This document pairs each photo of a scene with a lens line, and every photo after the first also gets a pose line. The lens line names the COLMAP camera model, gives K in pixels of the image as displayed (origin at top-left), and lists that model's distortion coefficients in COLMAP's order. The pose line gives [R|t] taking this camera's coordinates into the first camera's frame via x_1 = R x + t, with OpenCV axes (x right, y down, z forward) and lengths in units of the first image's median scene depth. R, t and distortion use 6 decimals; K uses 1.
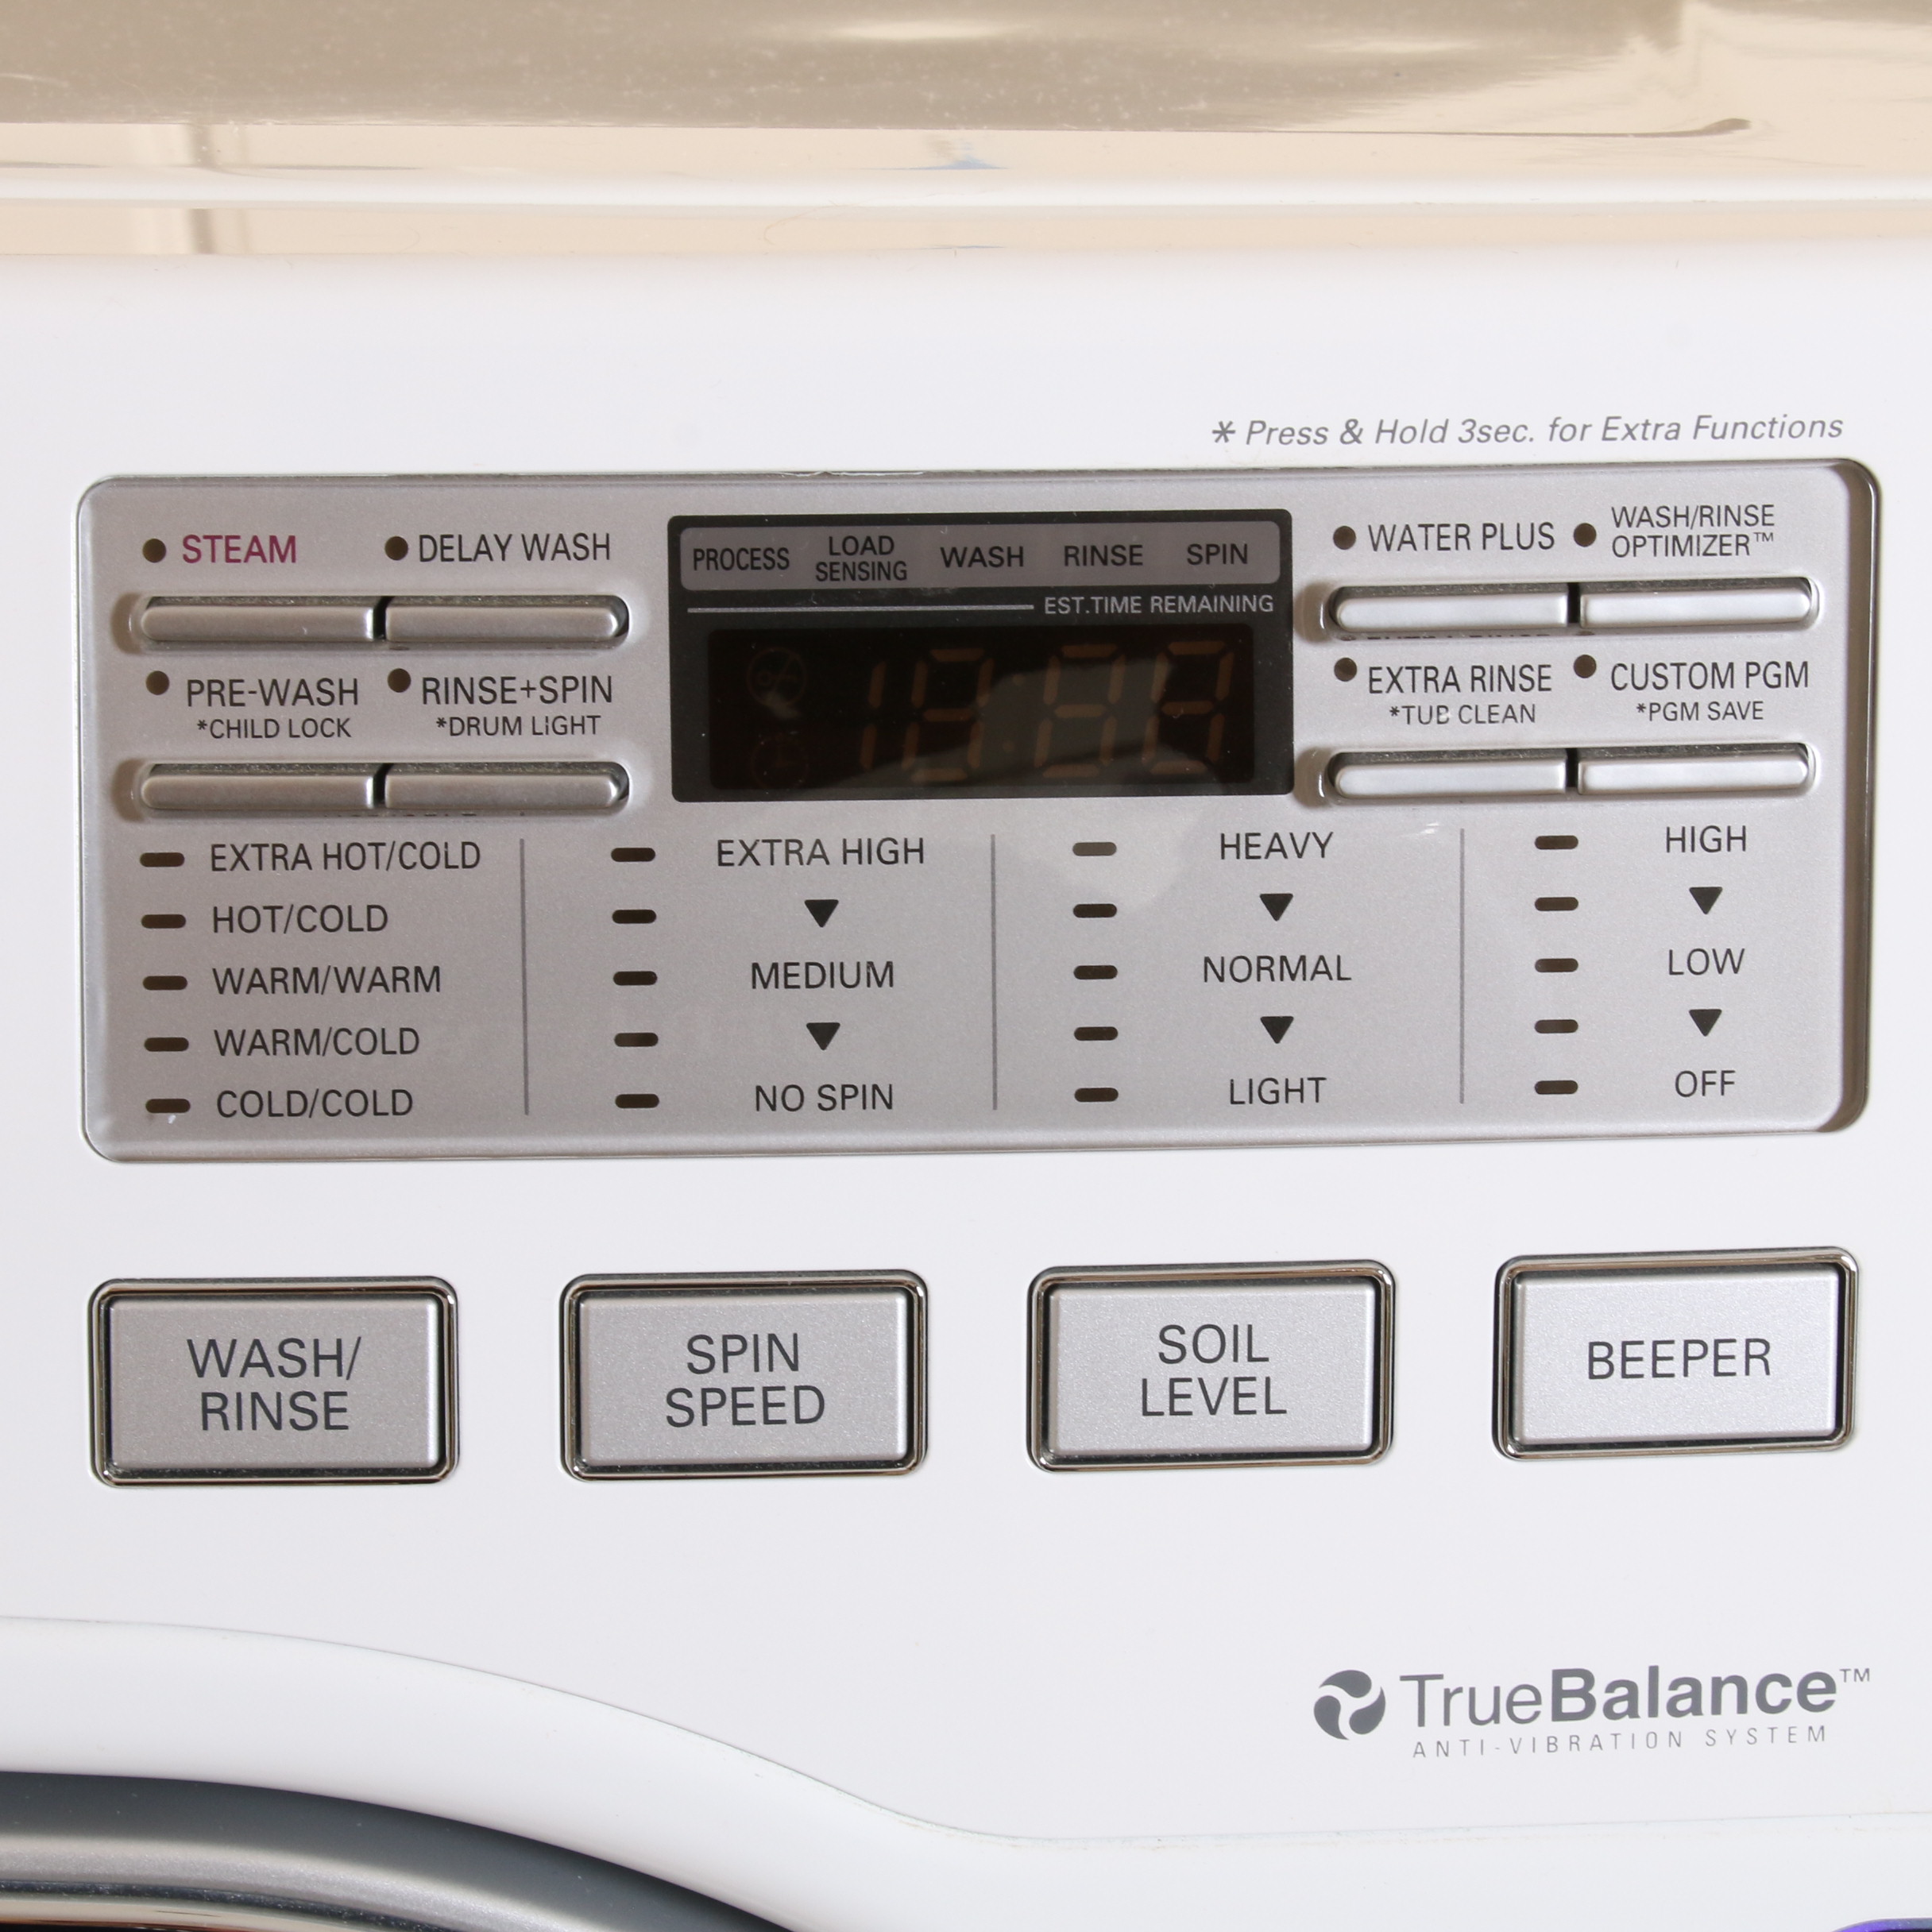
lens RADIAL K [[6338.2, 0, 962.2], [0, 6338.2, 962.5], [0, 0, 1]] dist [0.252231, 0.000000]
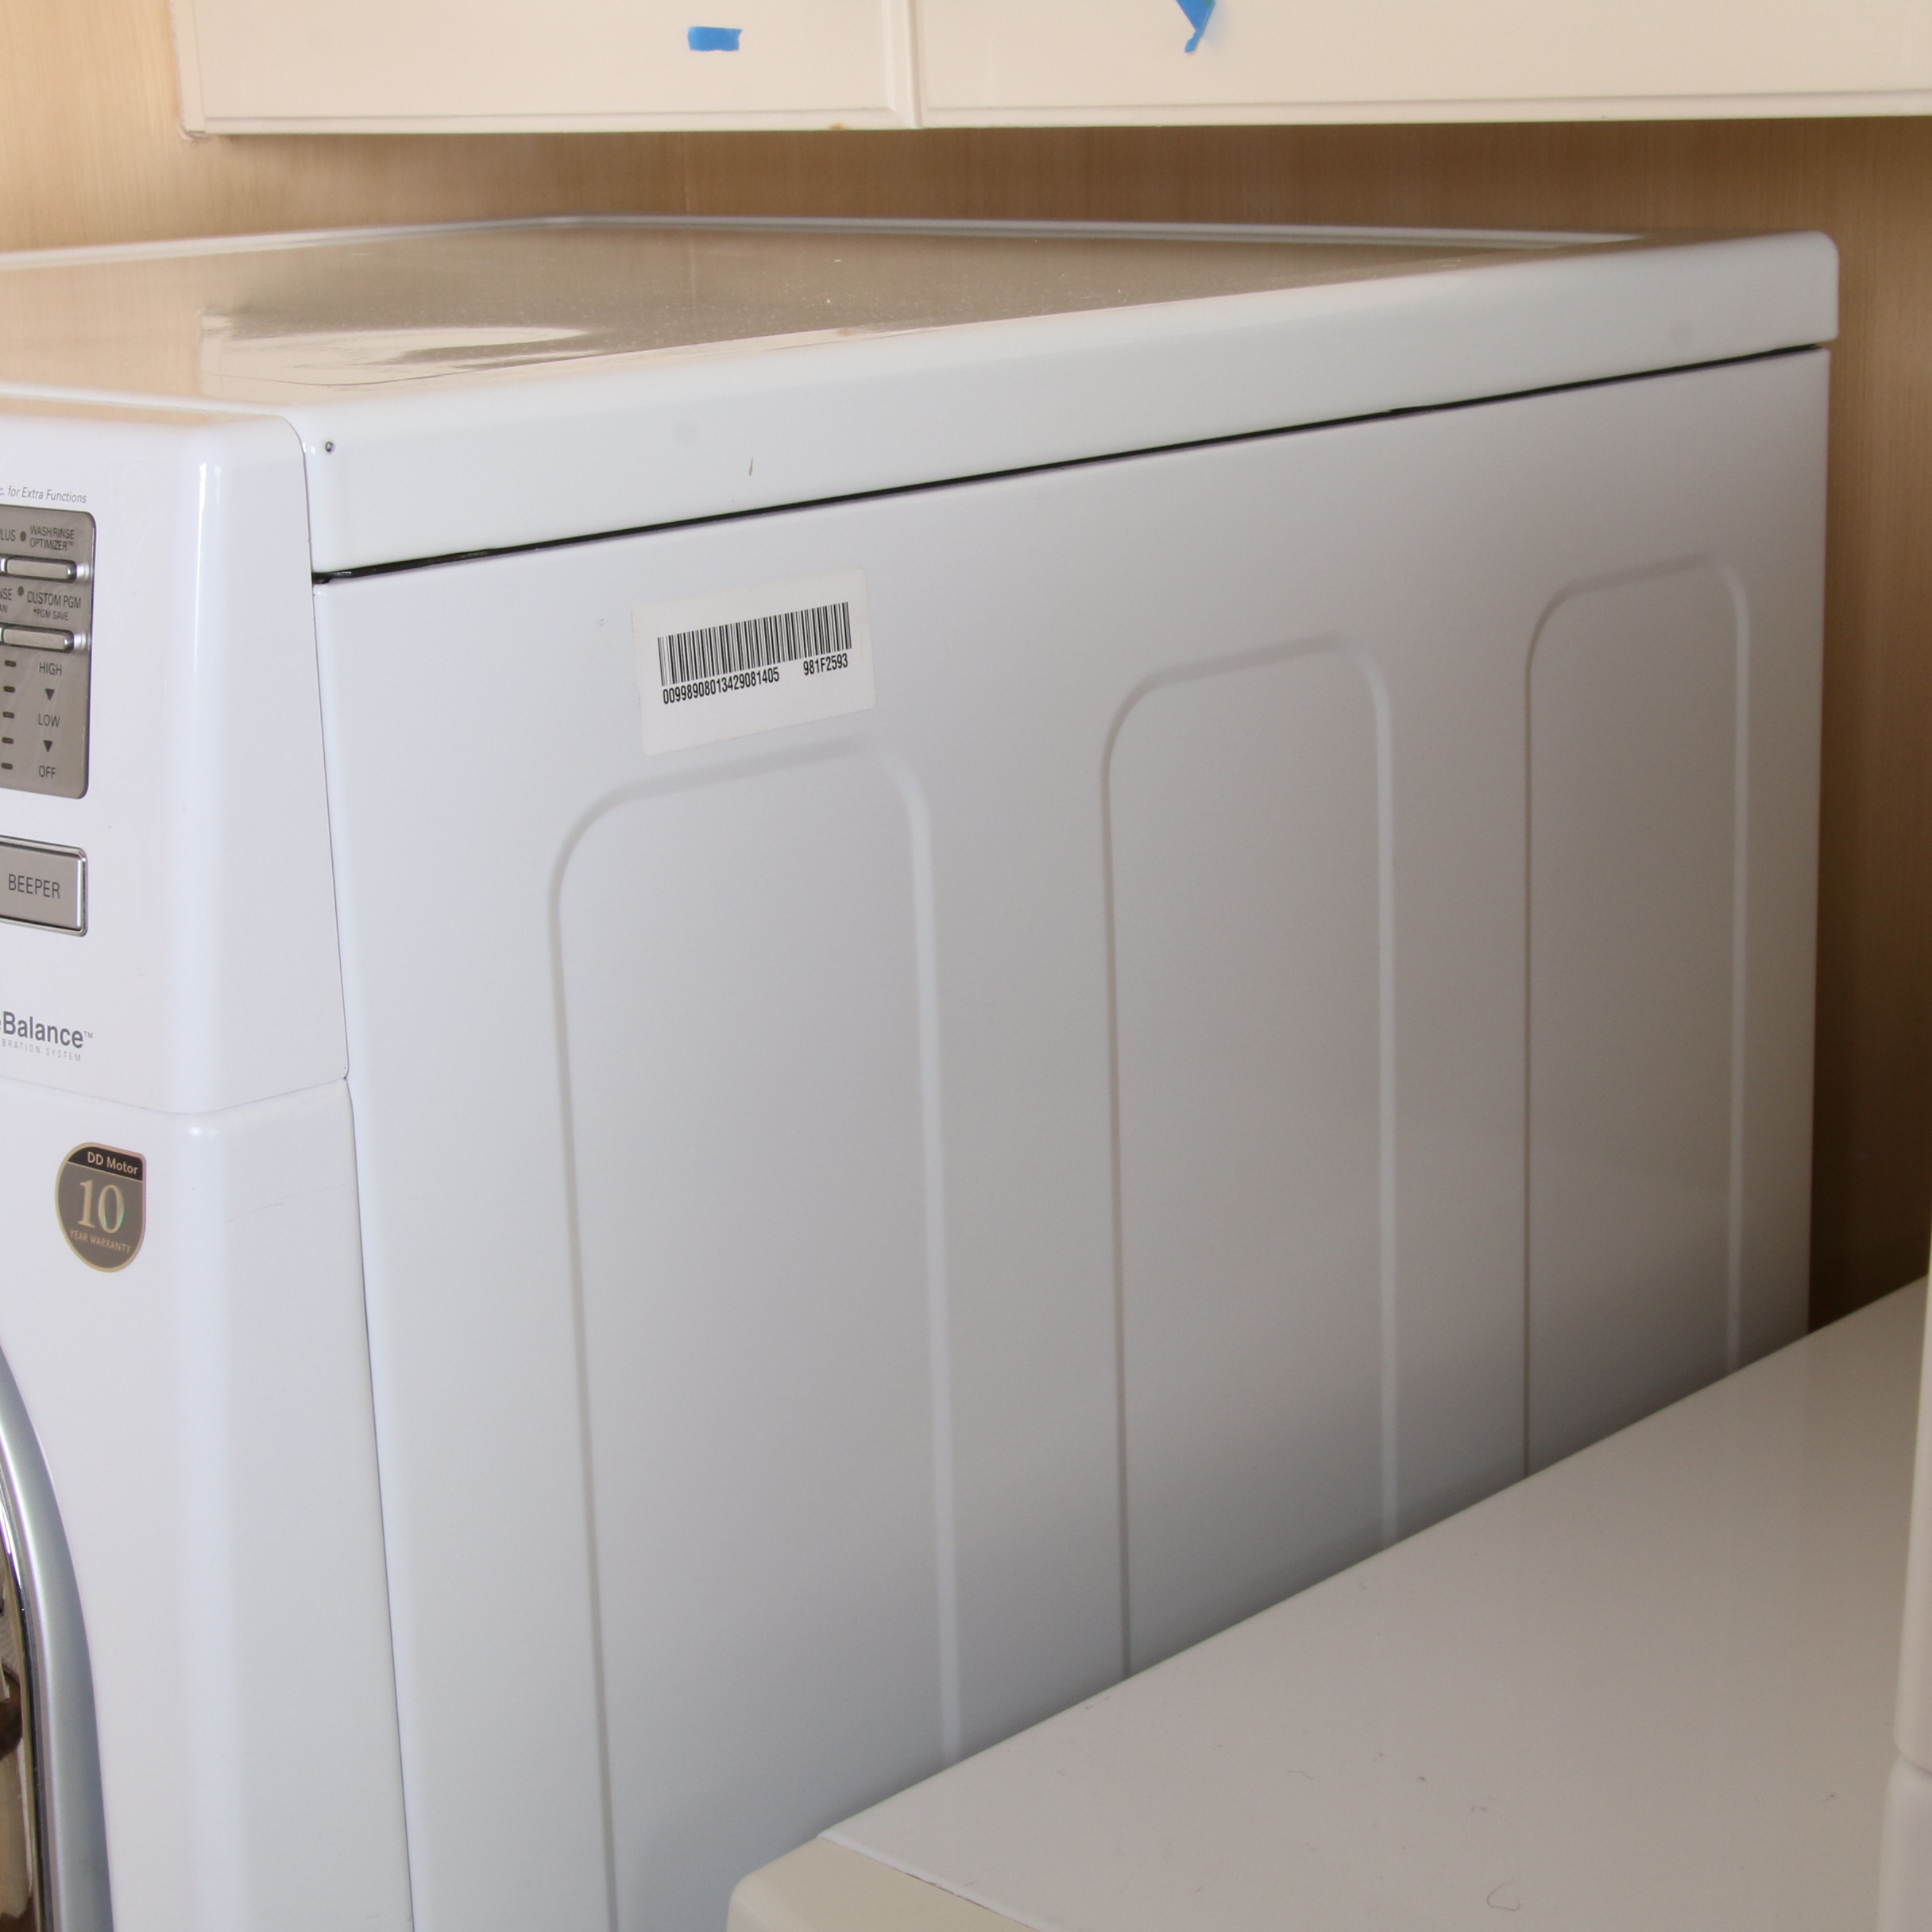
lens RADIAL K [[3896.4, 0, 965.8], [0, 3896.4, 970.4], [0, 0, 1]] dist [-0.036625, 0.000000]
pose [[0.739285, 0.147477, -0.657045, 1.316978], [-0.160438, 0.986201, 0.040839, -0.021915], [0.654001, 0.075223, 0.752745, 0.134310]]
